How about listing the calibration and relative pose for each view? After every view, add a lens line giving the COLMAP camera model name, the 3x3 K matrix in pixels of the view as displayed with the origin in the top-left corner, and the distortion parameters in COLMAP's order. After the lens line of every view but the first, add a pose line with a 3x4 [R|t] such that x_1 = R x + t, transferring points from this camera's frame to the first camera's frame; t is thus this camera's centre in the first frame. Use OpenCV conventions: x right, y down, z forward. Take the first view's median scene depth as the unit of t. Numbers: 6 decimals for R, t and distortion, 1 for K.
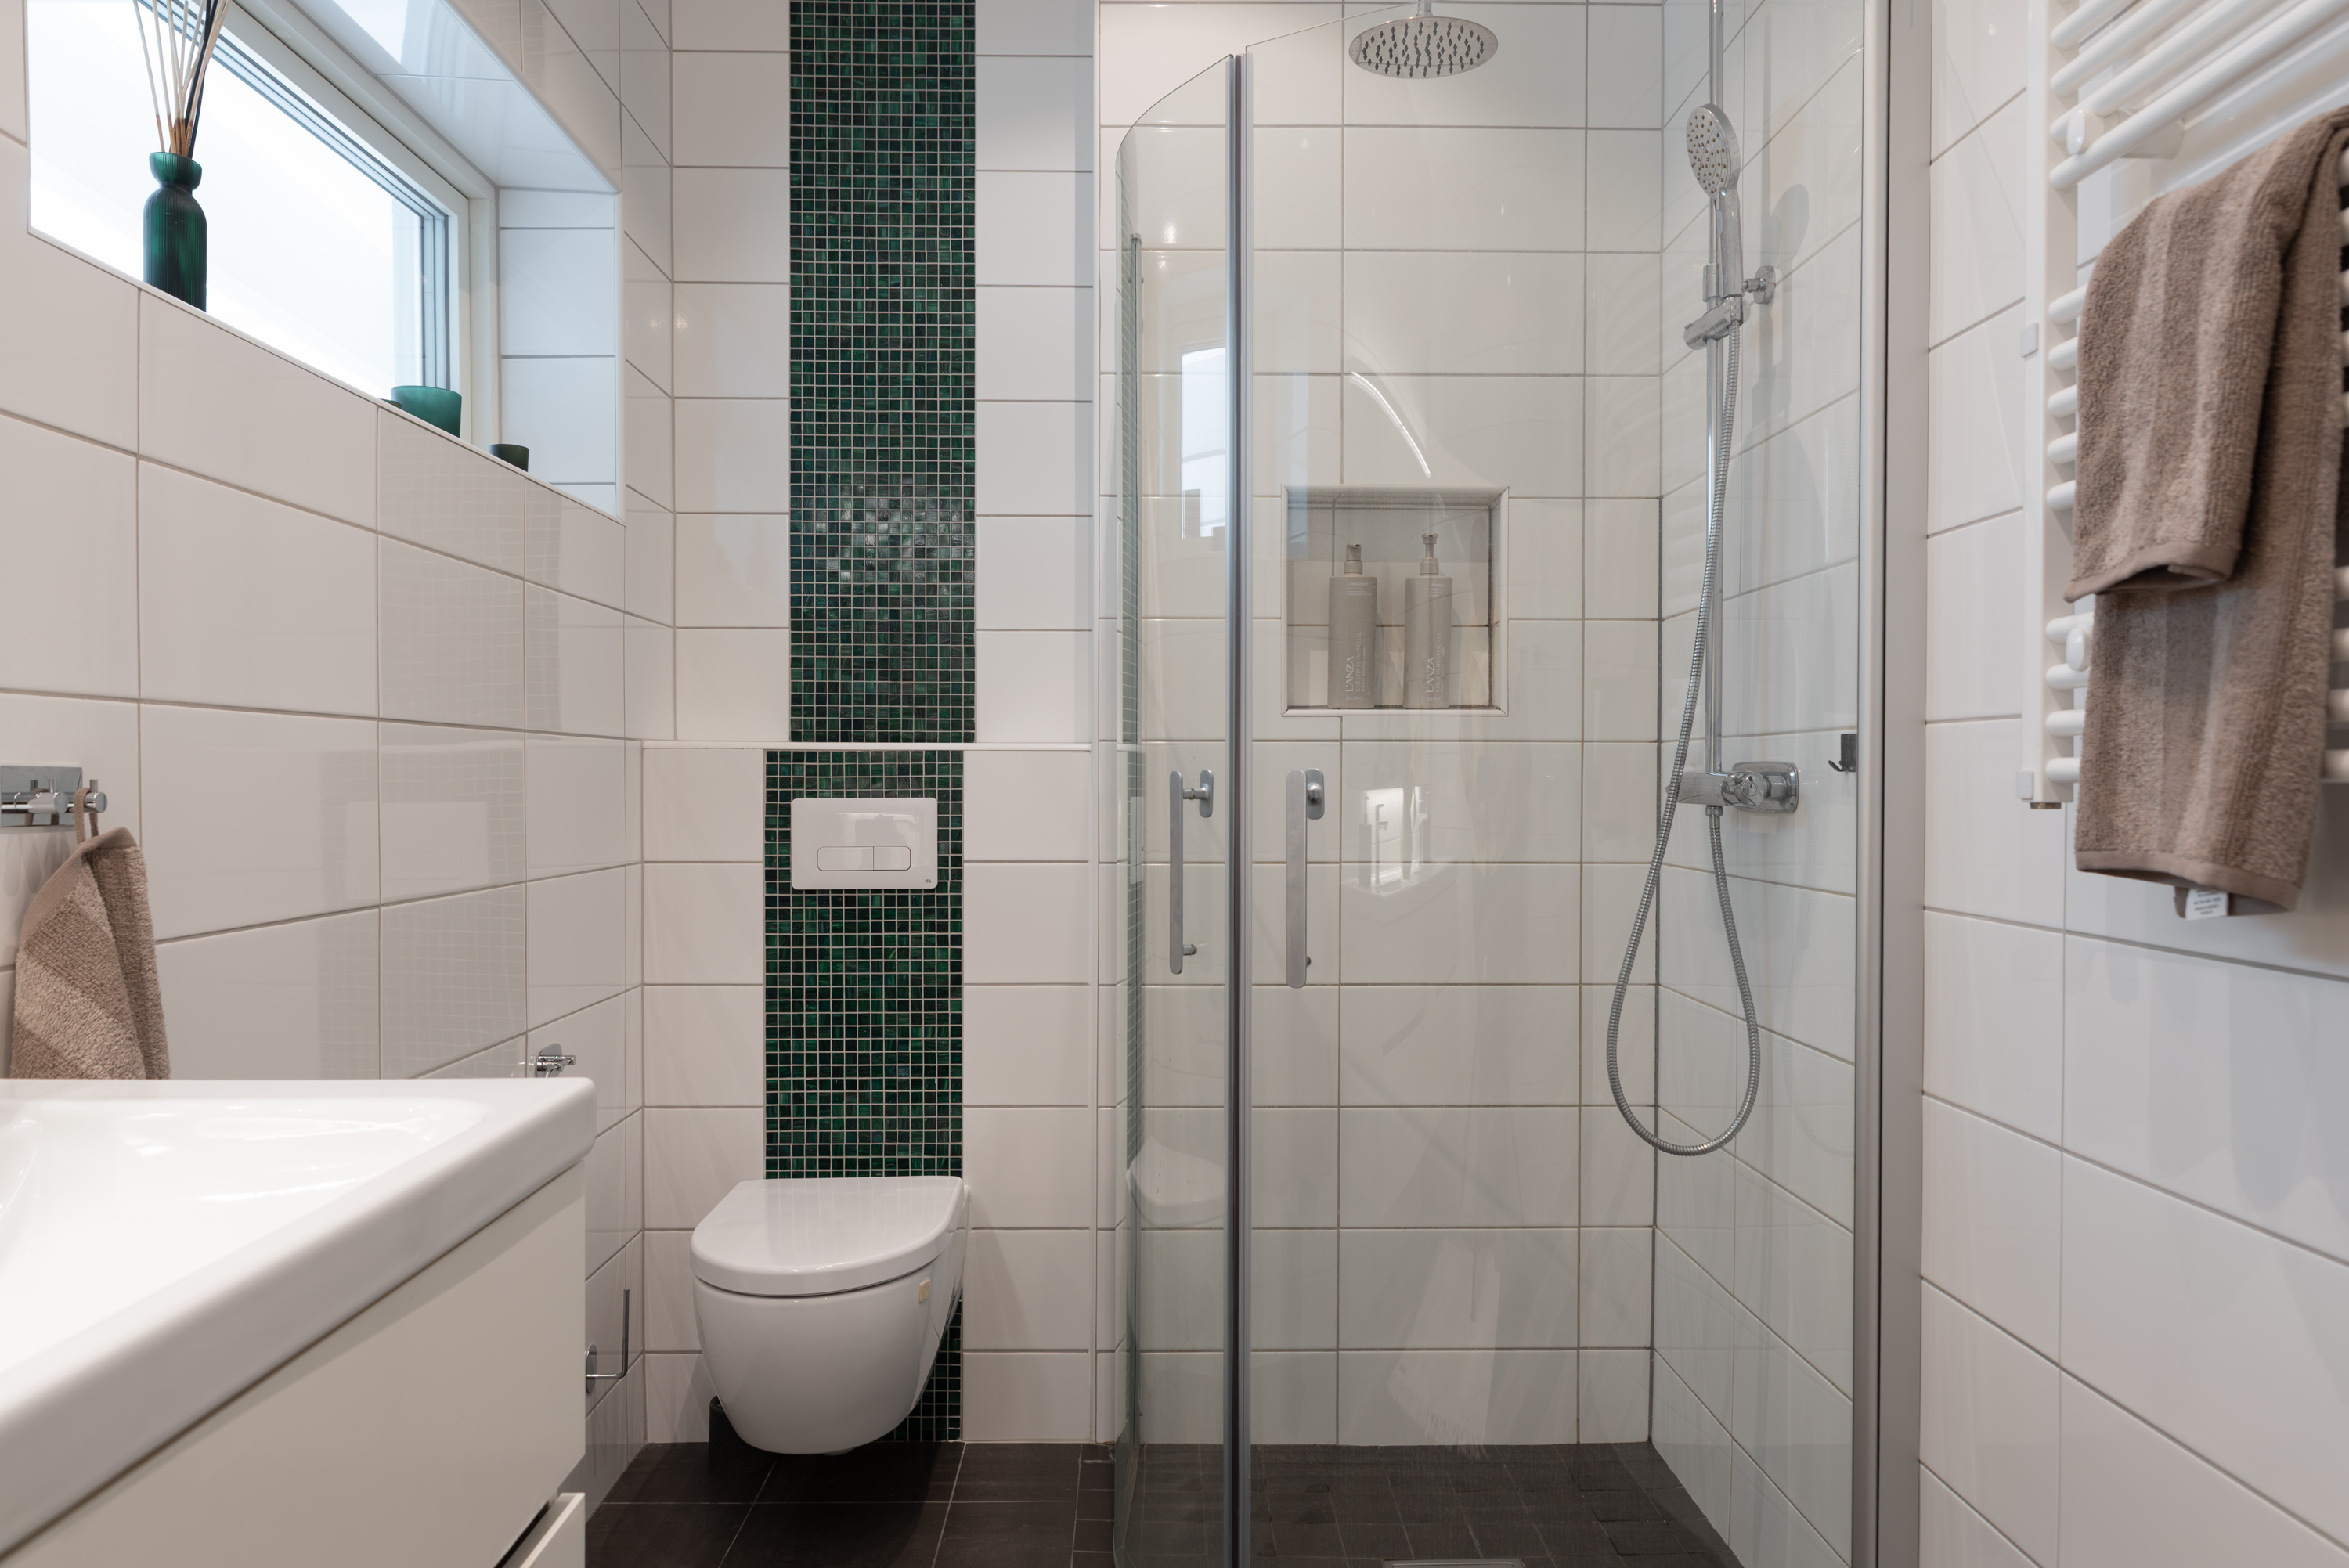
lens RADIAL K [[1543.4, 0, 1176.8], [0, 1543.4, 798.9], [0, 0, 1]] dist [-0.002432, -0.009610]
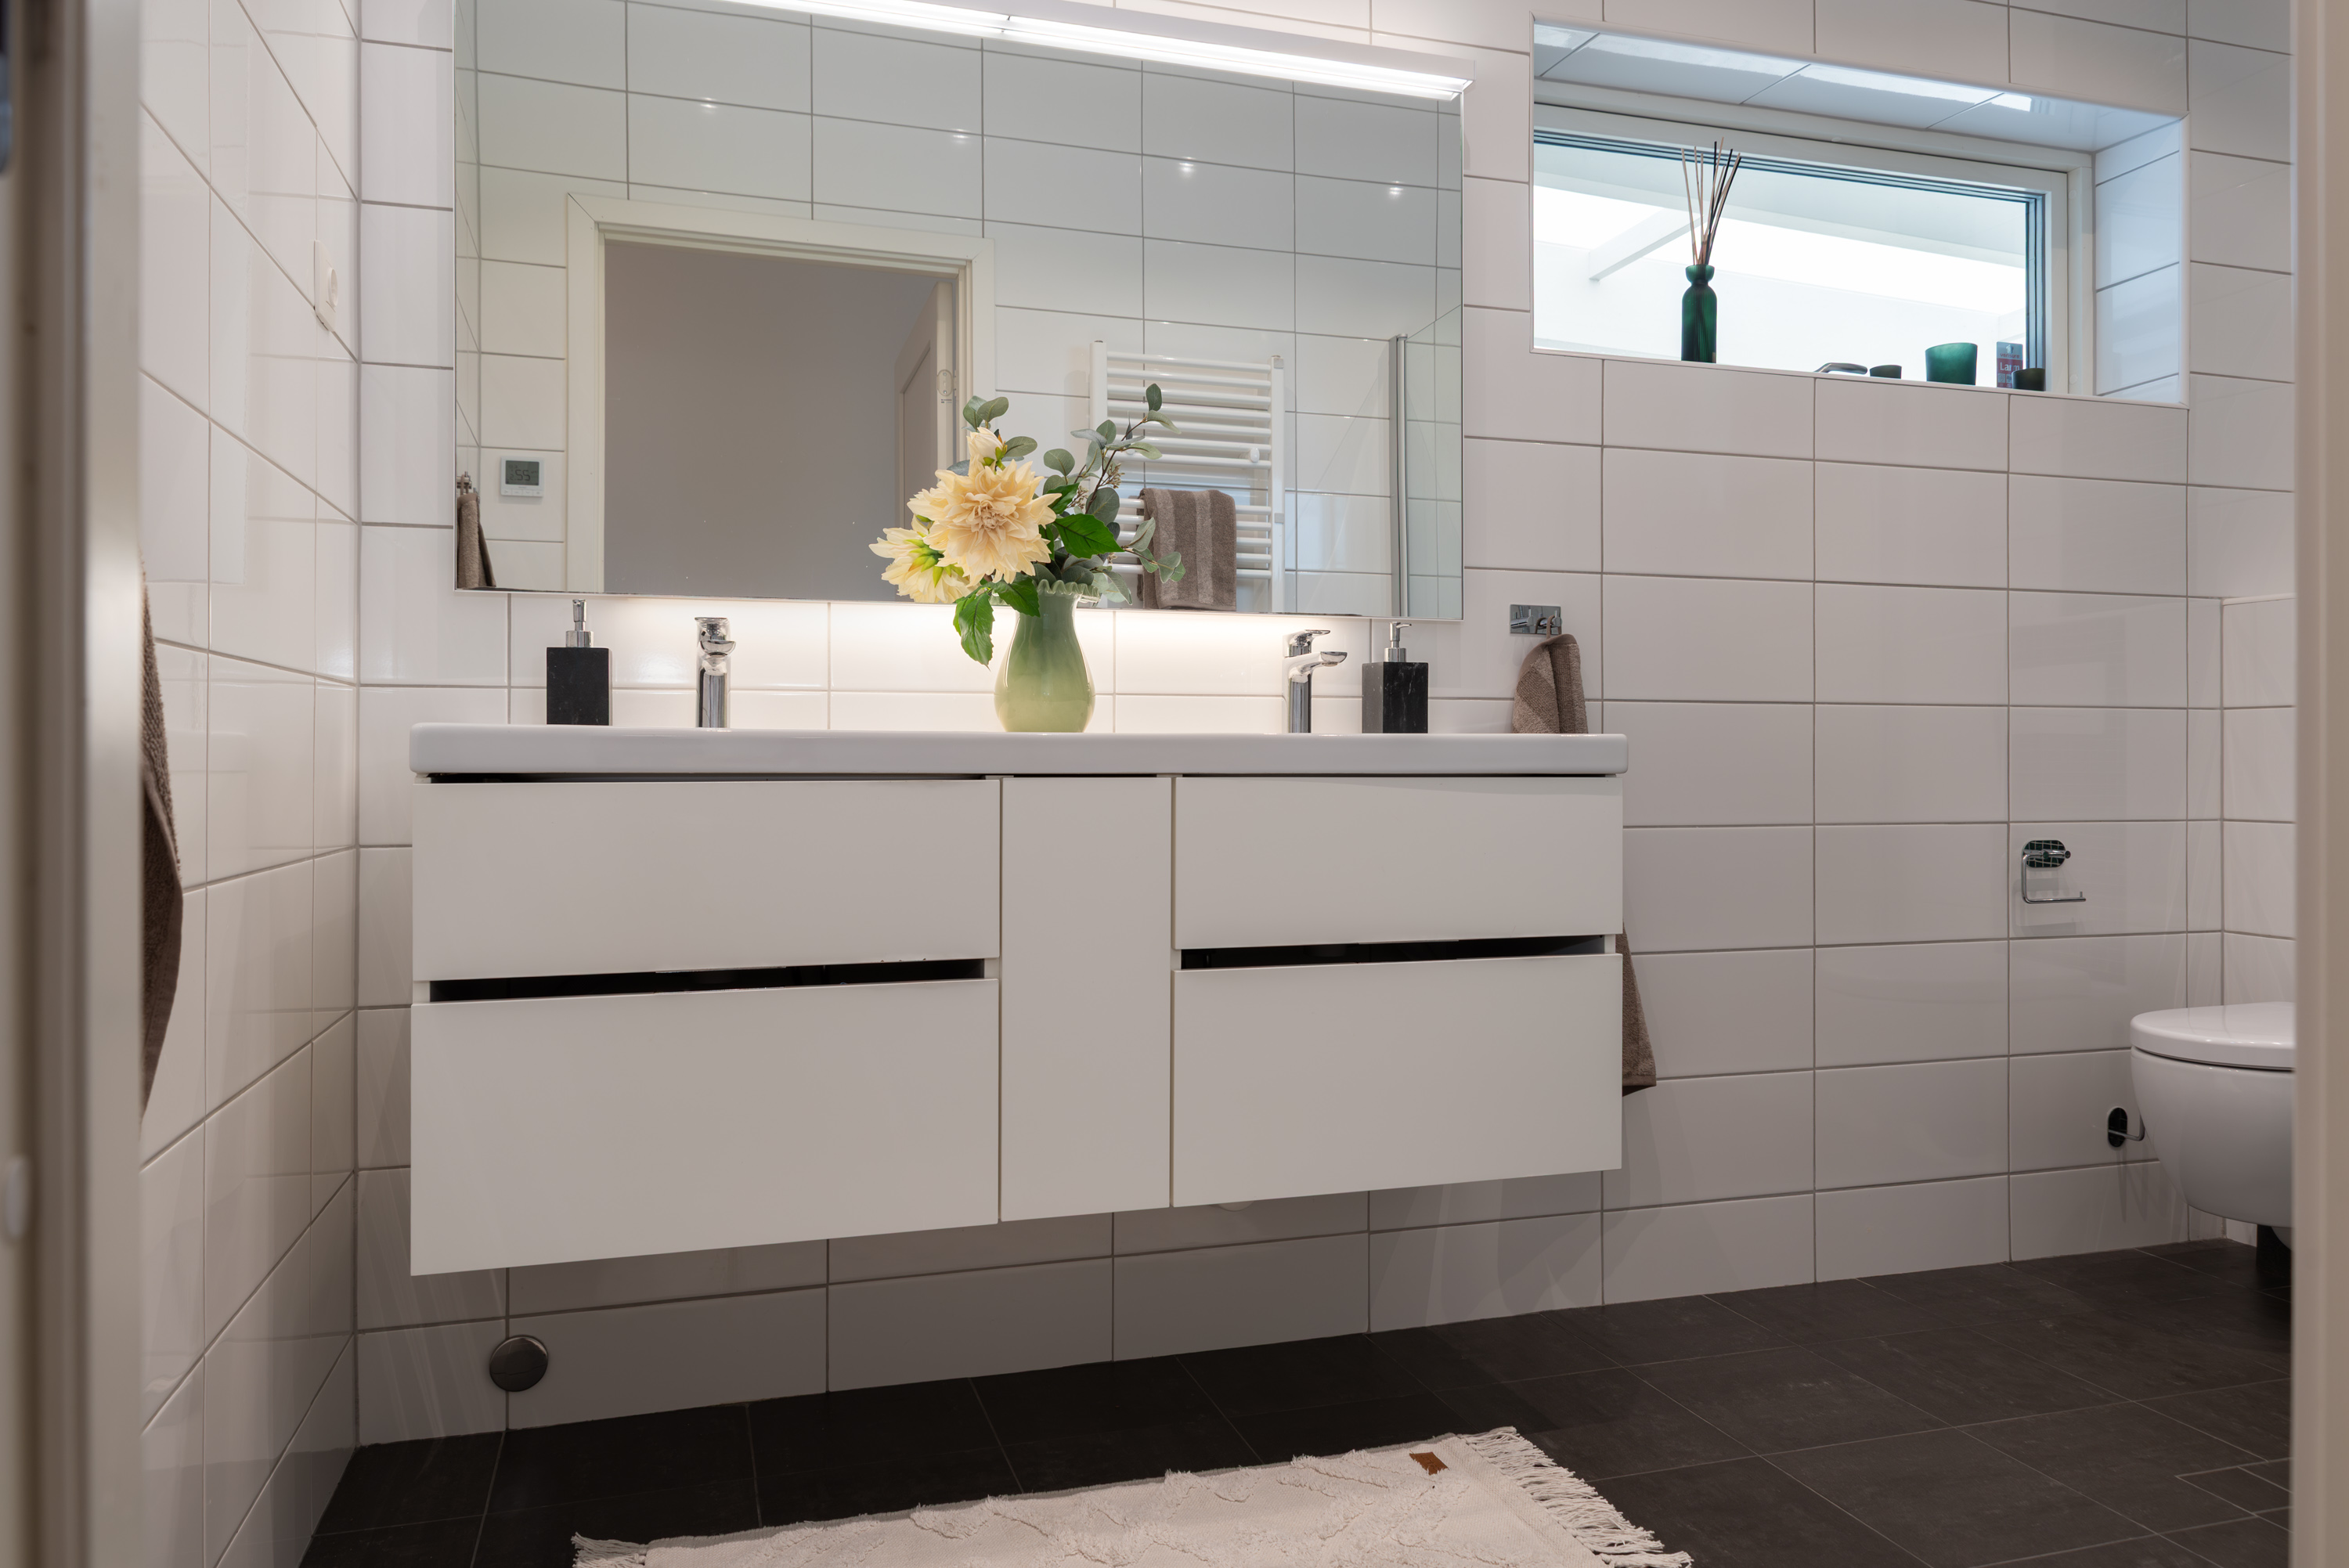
lens RADIAL K [[1543.4, 0, 1172.7], [0, 1543.4, 790.0], [0, 0, 1]] dist [-0.002432, -0.009610]
pose [[0.274786, 0.007176, -0.961478, 0.502763], [-0.007311, 0.999959, 0.005374, 0.097238], [0.961477, 0.005553, 0.274828, -0.022401]]
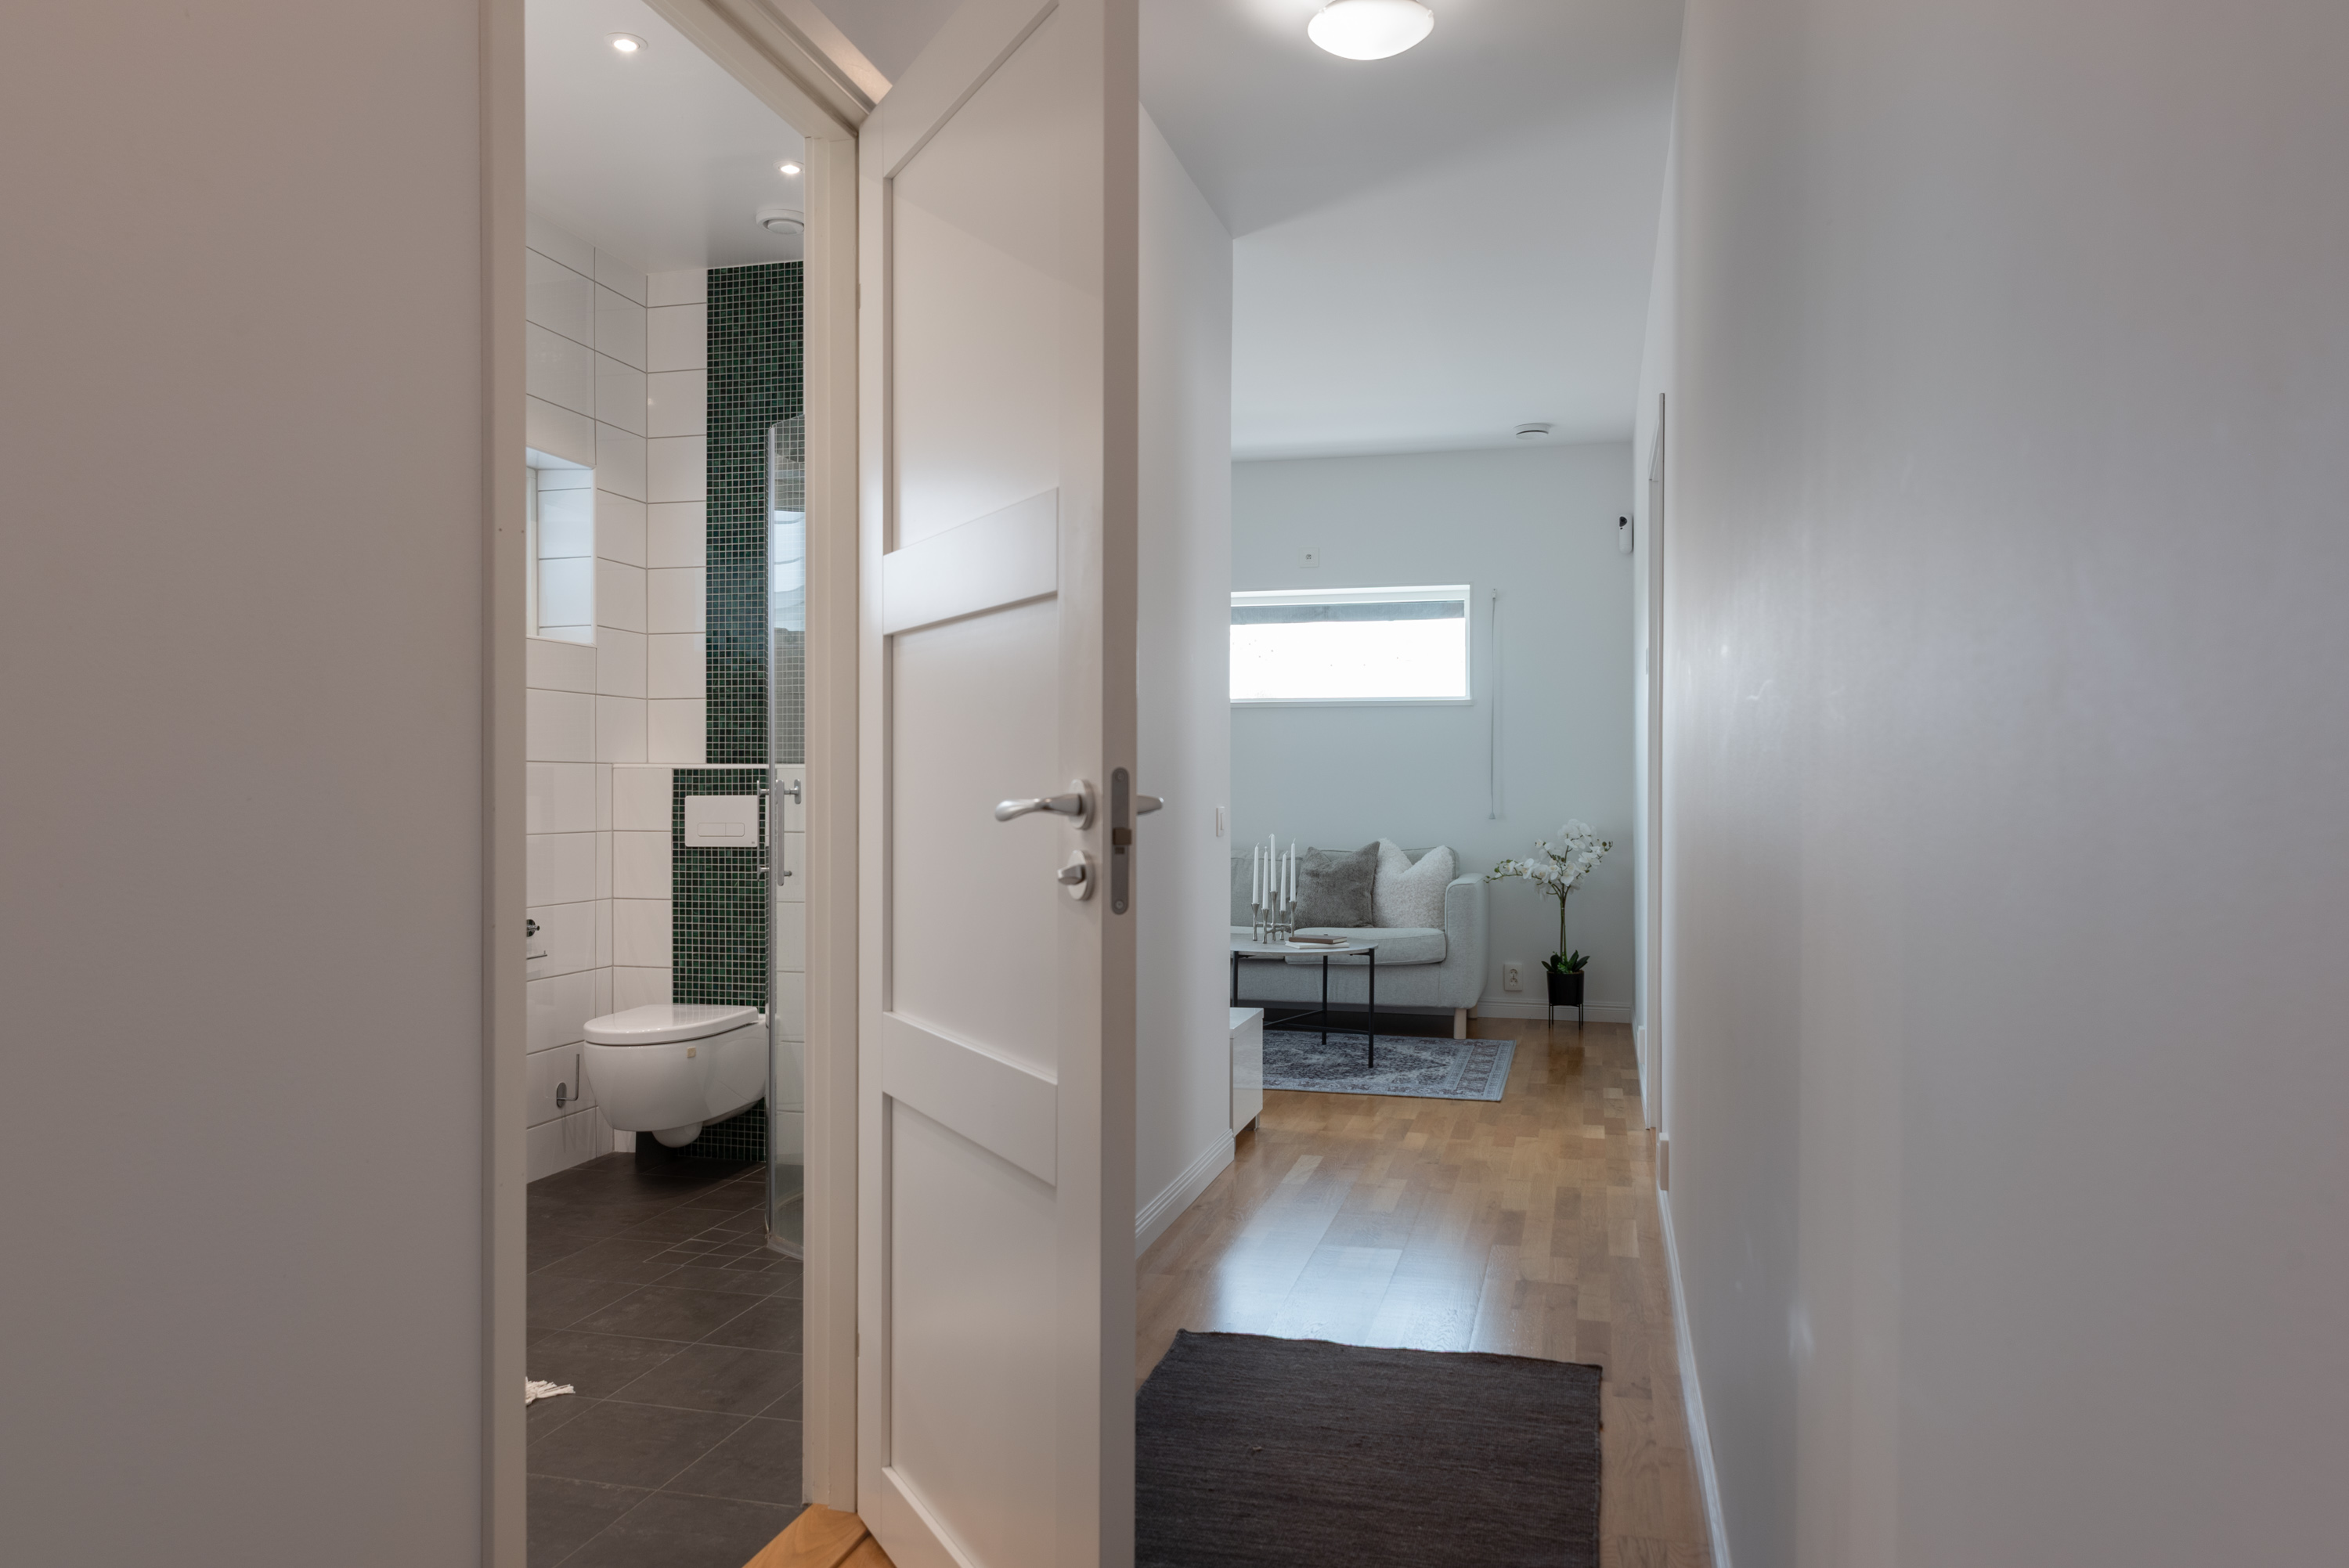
lens RADIAL K [[1543.4, 0, 1170.8], [0, 1543.4, 793.1], [0, 0, 1]] dist [-0.002432, -0.009610]
pose [[0.967456, -0.000046, -0.253038, 0.747411], [-0.002501, 0.999949, -0.009743, 0.012659], [0.253026, 0.010059, 0.967407, -0.589600]]
